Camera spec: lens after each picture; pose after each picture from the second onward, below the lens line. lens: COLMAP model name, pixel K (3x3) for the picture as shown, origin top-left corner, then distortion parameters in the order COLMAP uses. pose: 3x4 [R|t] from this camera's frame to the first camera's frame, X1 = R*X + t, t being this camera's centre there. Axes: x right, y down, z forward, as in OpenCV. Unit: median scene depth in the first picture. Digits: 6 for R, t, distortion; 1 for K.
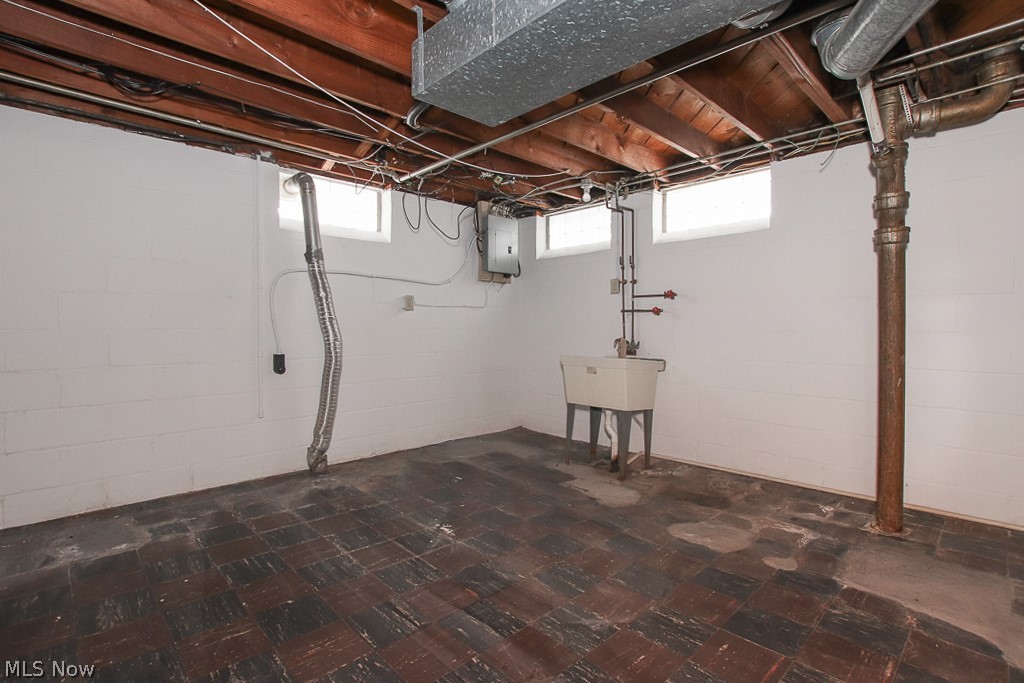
lens RADIAL K [[482.0, 0, 506.8], [0, 482.0, 331.2], [0, 0, 1]] dist [-0.017360, 0.000170]
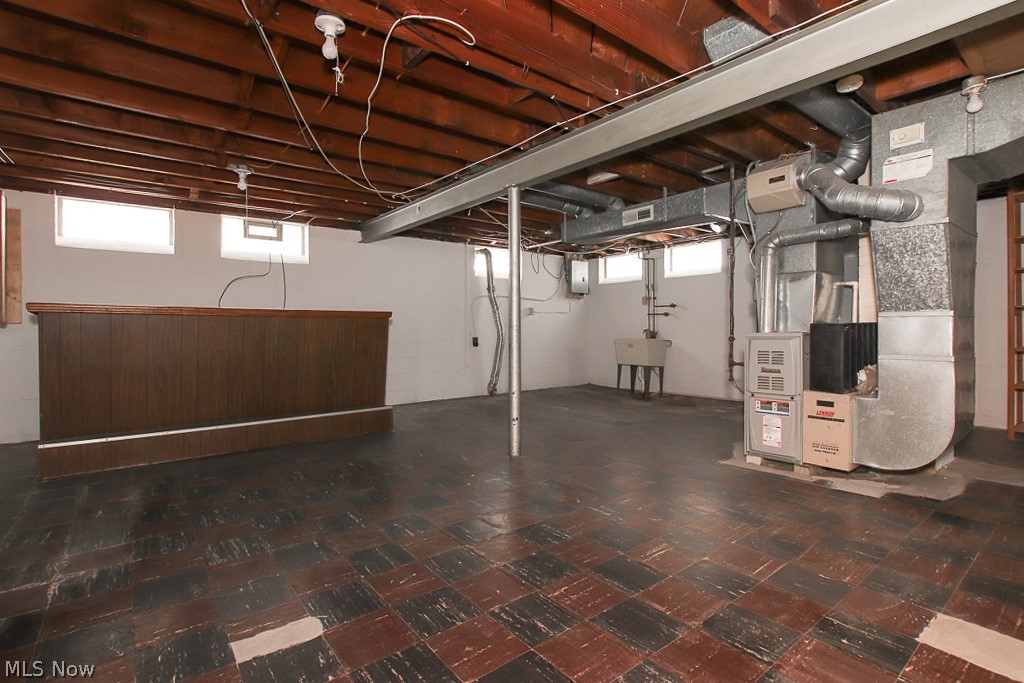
lens RADIAL K [[491.5, 0, 512.0], [0, 491.5, 341.5], [0, 0, 1]] dist [-0.000997, 0.000063]
pose [[0.996000, -0.005003, -0.089208, -0.109140], [0.006266, 0.999884, 0.013881, 0.031871], [0.089128, -0.014385, 0.995916, -0.908453]]
